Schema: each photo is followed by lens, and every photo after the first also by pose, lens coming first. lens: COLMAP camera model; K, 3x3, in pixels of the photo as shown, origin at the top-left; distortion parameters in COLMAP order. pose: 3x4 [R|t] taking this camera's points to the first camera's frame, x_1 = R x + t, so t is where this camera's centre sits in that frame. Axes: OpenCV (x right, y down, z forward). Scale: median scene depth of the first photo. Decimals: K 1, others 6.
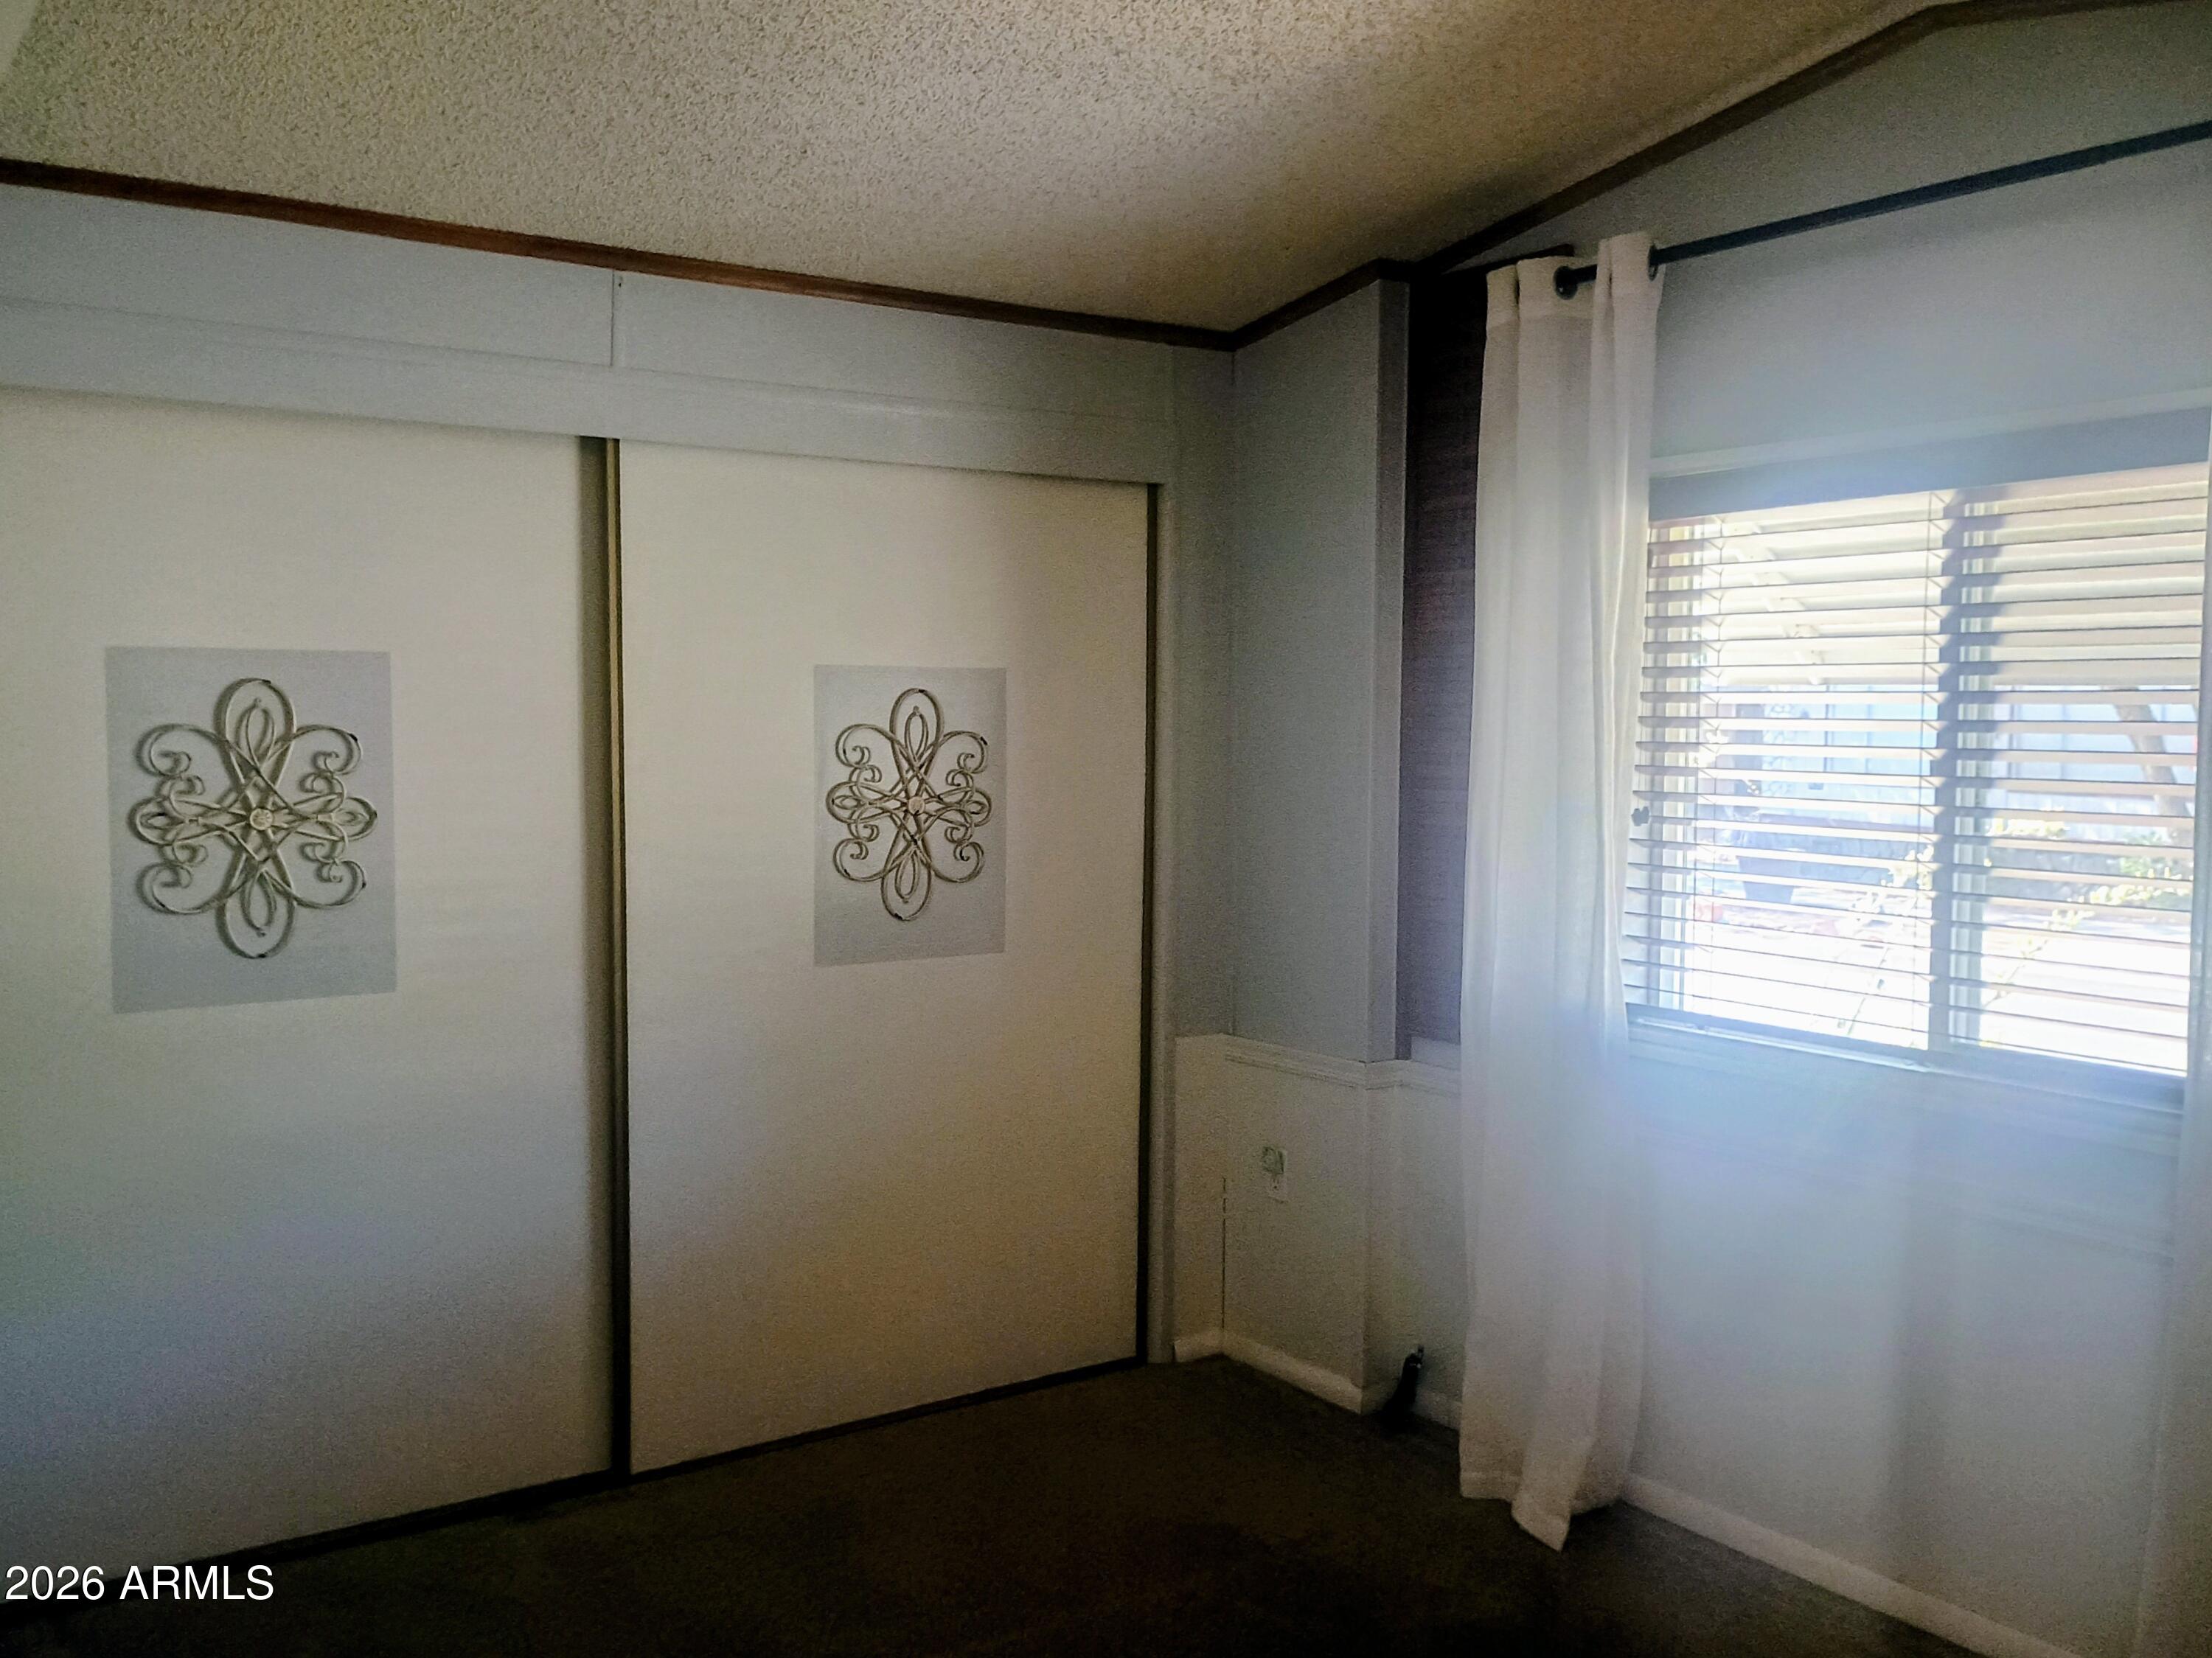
lens RADIAL K [[1961.1, 0, 1106.0], [0, 1961.1, 829.0], [0, 0, 1]] dist [0.029161, 0.002934]
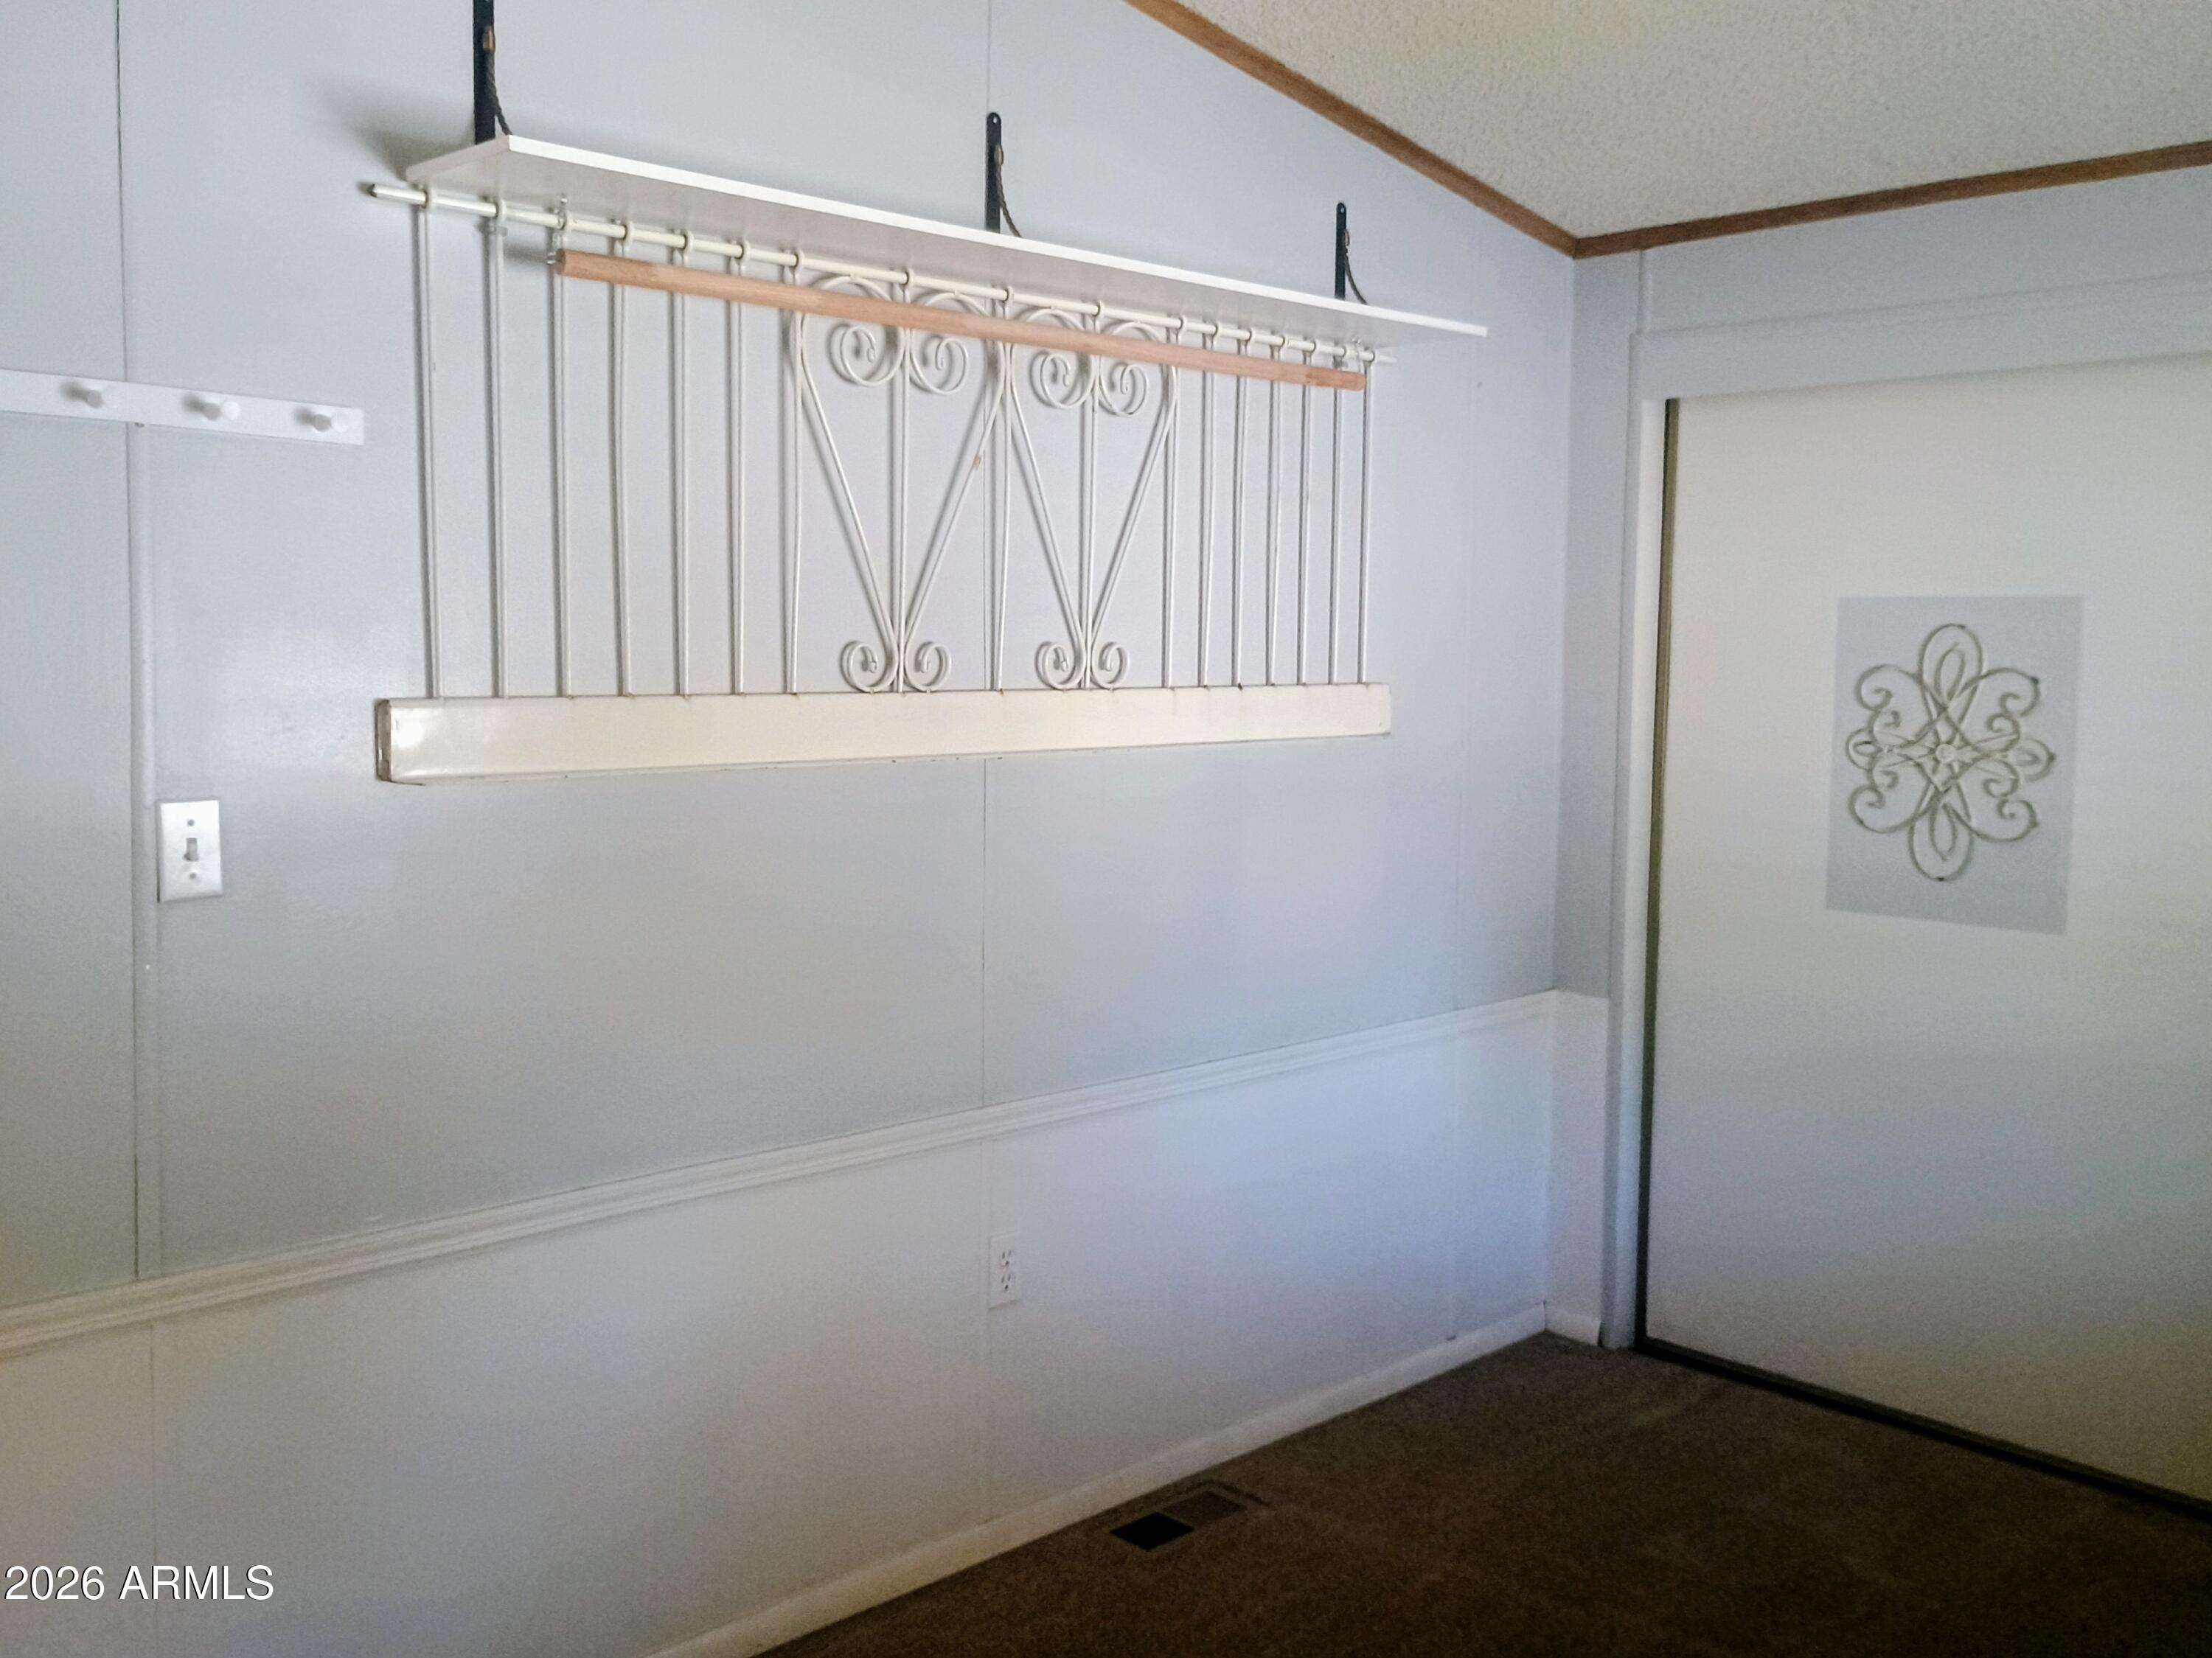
lens RADIAL K [[1961.1, 0, 1106.0], [0, 1961.1, 829.0], [0, 0, 1]] dist [0.029161, 0.002934]
pose [[0.161555, 0.094007, -0.982376, 0.571400], [-0.073478, 0.993835, 0.083020, -0.019872], [0.984125, 0.058771, 0.167466, 0.367023]]
